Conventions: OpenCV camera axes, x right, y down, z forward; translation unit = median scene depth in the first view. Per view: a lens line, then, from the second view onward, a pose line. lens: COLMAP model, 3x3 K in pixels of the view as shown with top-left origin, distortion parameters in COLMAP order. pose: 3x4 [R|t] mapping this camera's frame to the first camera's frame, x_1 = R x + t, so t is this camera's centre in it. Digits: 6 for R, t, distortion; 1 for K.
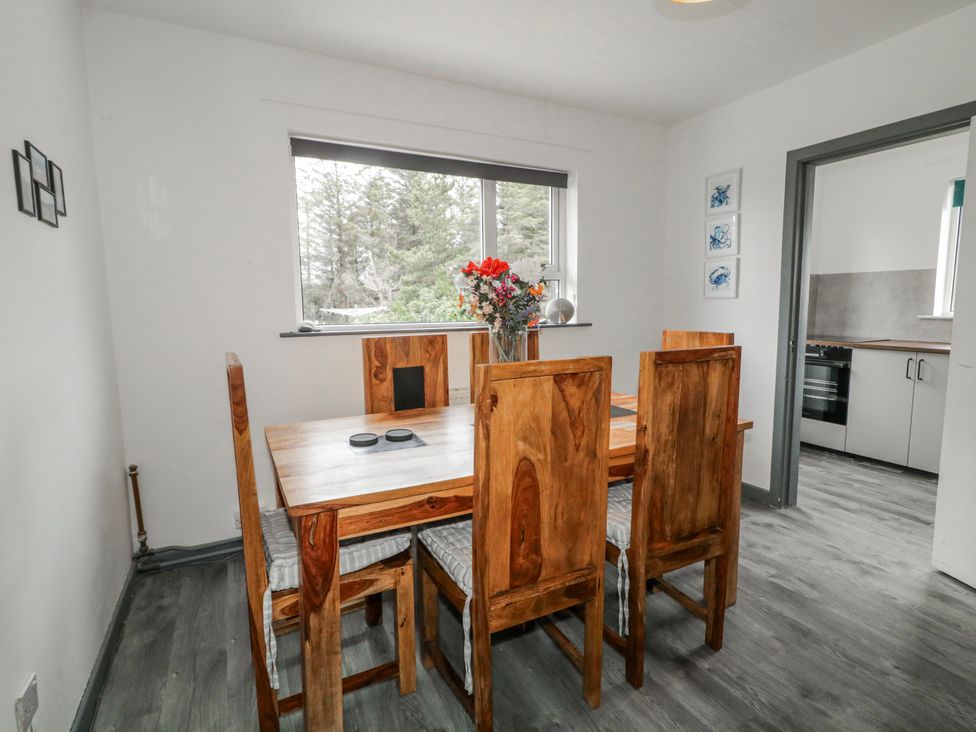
lens RADIAL K [[496.5, 0, 498.9], [0, 496.5, 363.5], [0, 0, 1]] dist [0.002637, 0.001017]
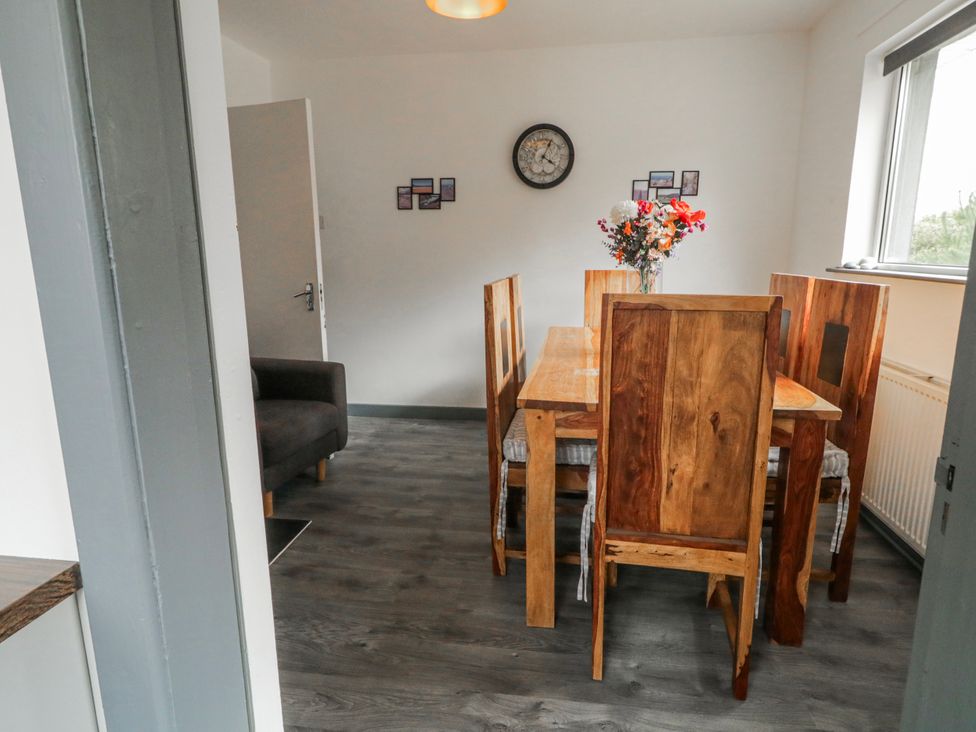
lens RADIAL K [[545.6, 0, 493.5], [0, 545.6, 362.1], [0, 0, 1]] dist [0.005363, -0.000311]
pose [[-0.590110, 0.178825, -0.787269, 1.431465], [-0.085057, 0.955961, 0.280898, -0.206574], [0.802830, 0.232724, -0.548912, 1.713912]]
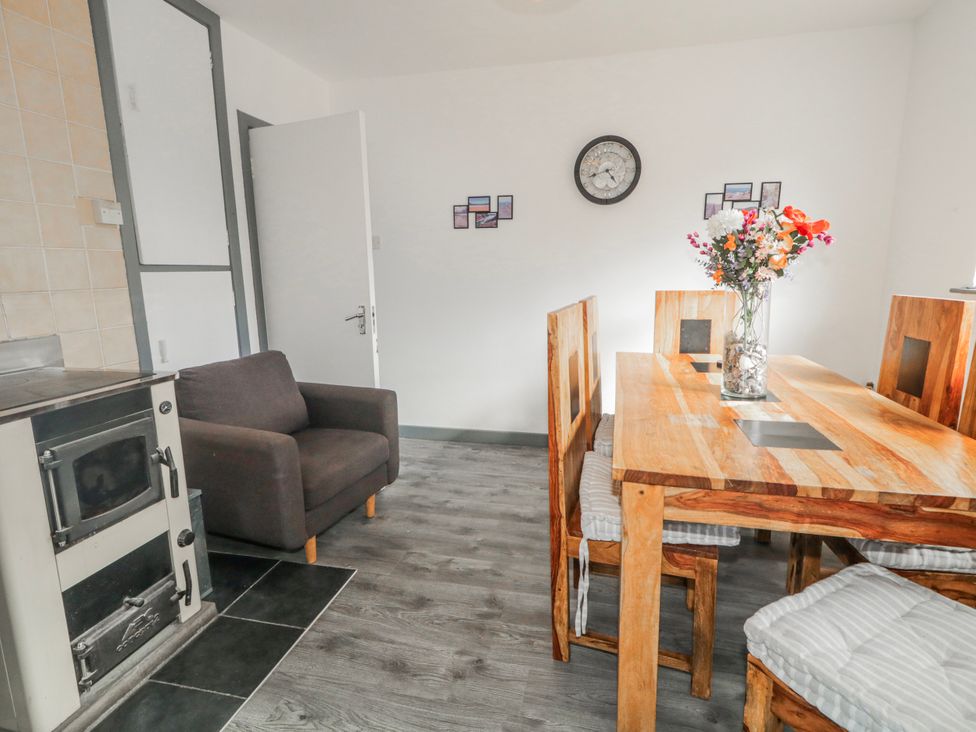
lens RADIAL K [[496.5, 0, 498.9], [0, 496.5, 363.5], [0, 0, 1]] dist [0.002637, 0.001017]
pose [[-0.649901, 0.162213, -0.742506, 1.213205], [-0.071785, 0.959489, 0.272449, -0.176942], [0.756621, 0.230366, -0.611928, 1.478968]]
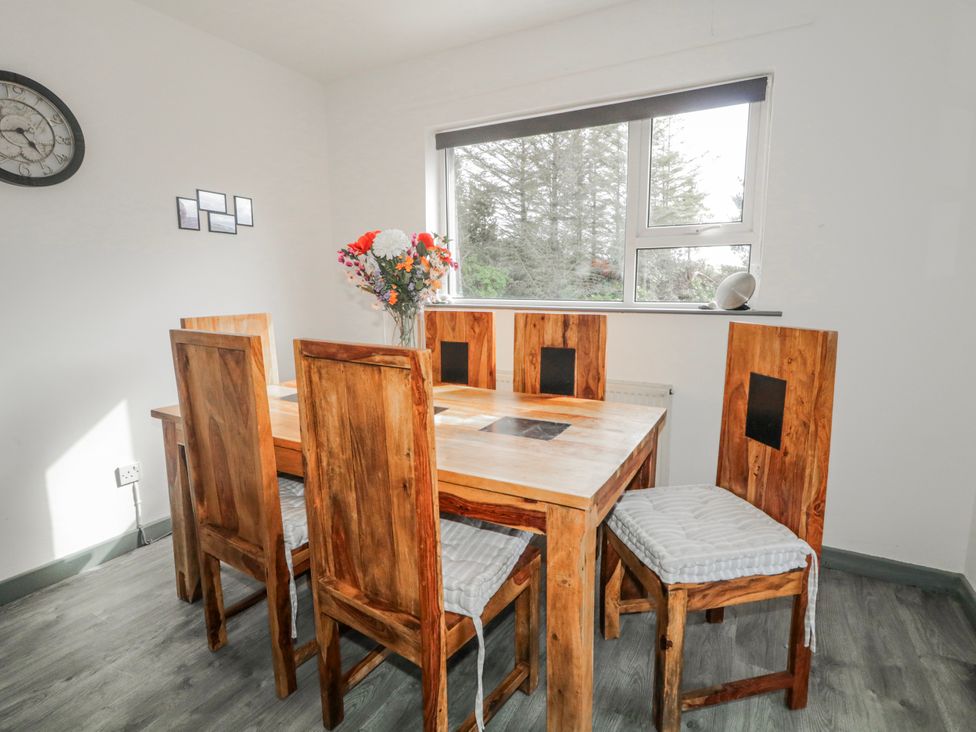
lens RADIAL K [[496.5, 0, 498.9], [0, 496.5, 363.5], [0, 0, 1]] dist [0.002637, 0.001017]
pose [[0.538724, 0.144390, -0.830017, 1.076585], [-0.106576, 0.988969, 0.102868, -0.093737], [0.835714, 0.033043, 0.548170, 0.771932]]
